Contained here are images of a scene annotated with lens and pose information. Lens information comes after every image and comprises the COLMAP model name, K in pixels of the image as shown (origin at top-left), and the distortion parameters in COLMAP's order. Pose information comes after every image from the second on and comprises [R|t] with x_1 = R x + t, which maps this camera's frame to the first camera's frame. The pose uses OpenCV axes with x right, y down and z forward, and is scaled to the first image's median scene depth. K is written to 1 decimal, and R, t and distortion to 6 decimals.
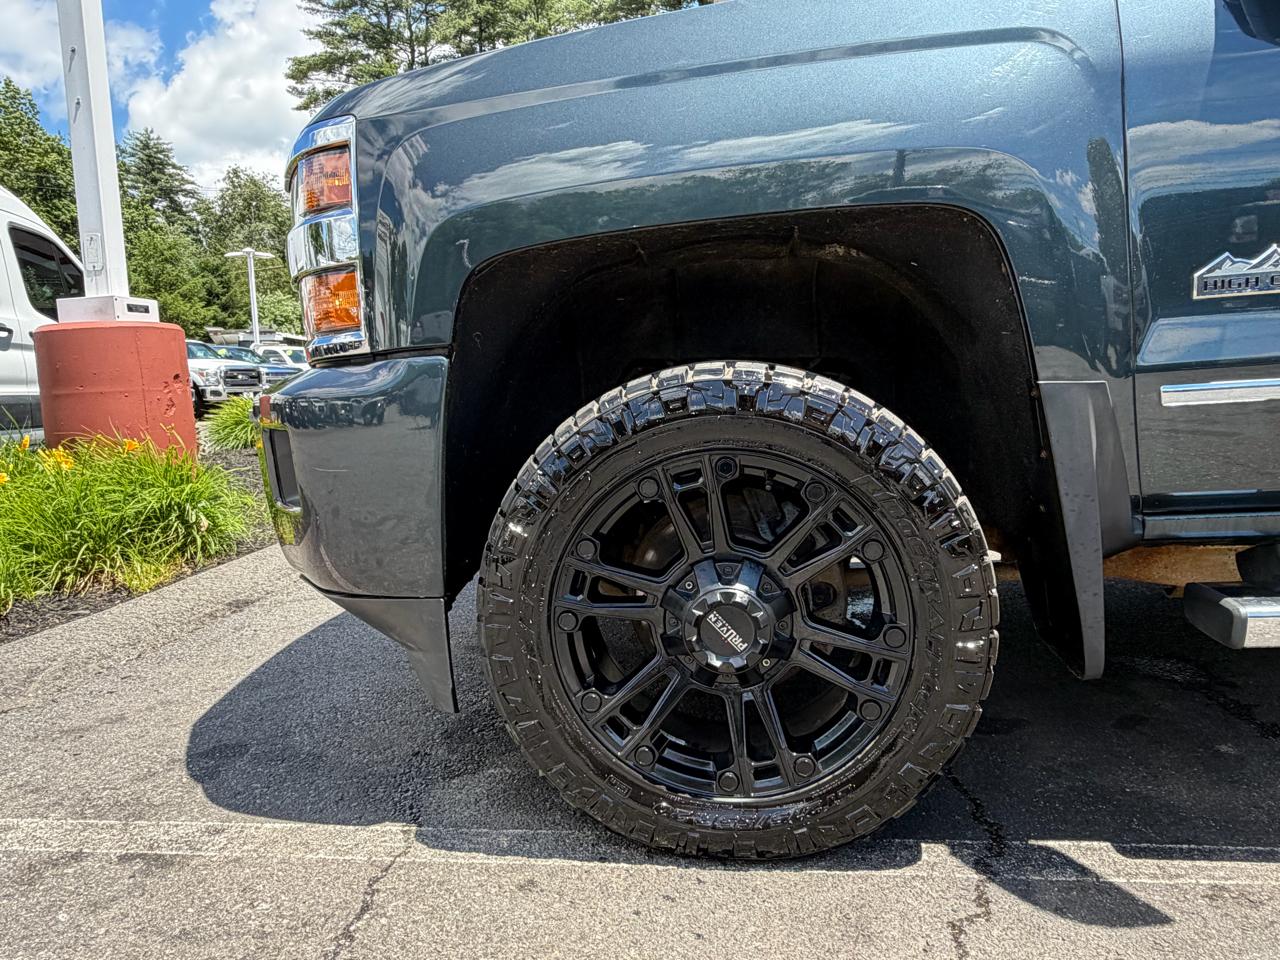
lens RADIAL K [[887.2, 0, 640.0], [0, 887.2, 480.0], [0, 0, 1]] dist [0.001179, 0.000303]
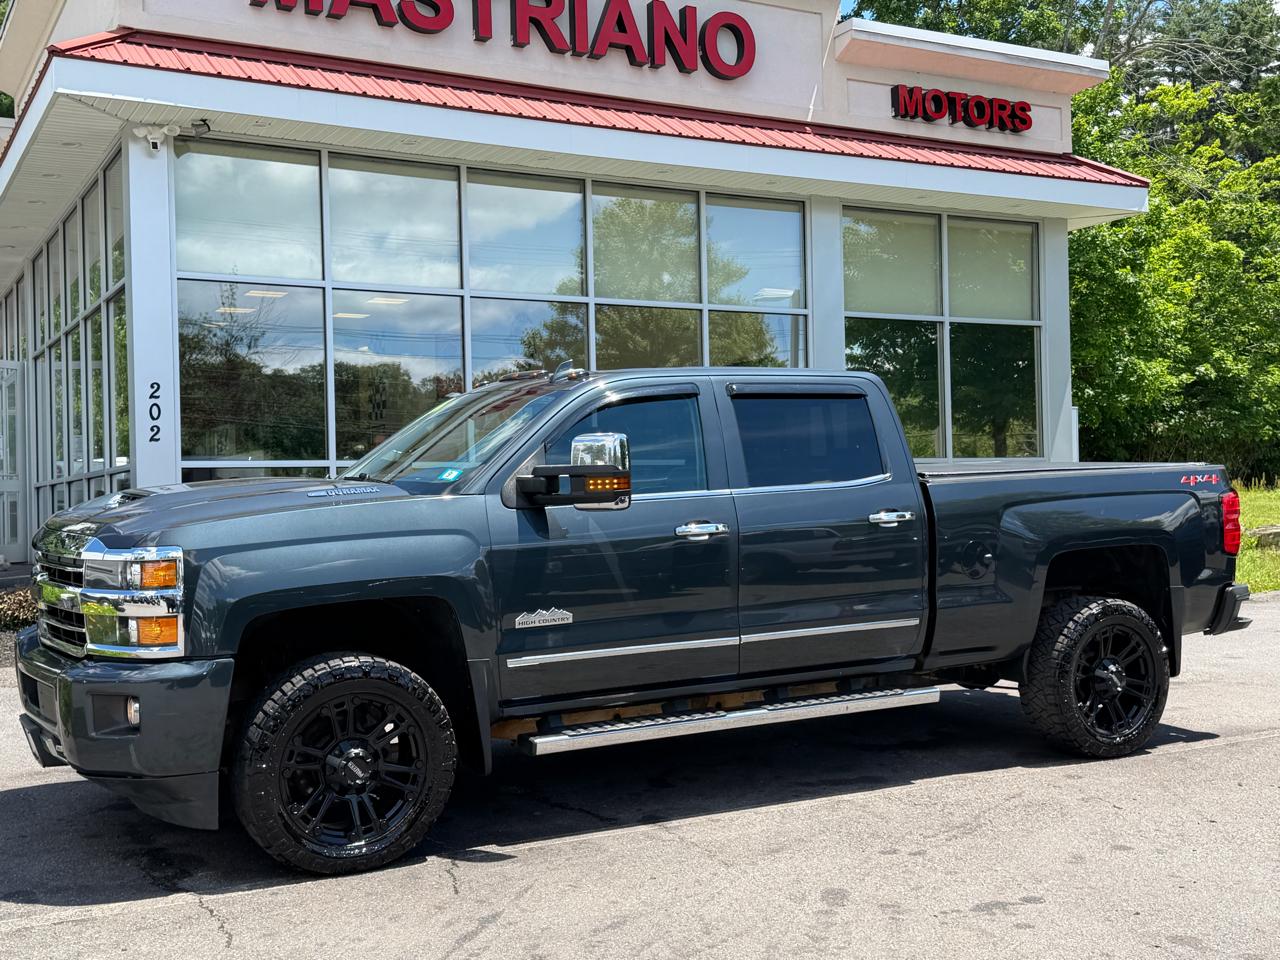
lens RADIAL K [[1264.2, 0, 640.0], [0, 1264.2, 480.0], [0, 0, 1]] dist [0.151108, -0.321801]
pose [[0.799128, 0.041907, 0.599698, -1.383429], [0.056107, 0.988014, -0.143809, -0.062315], [-0.598536, 0.148569, 0.787198, -2.289743]]
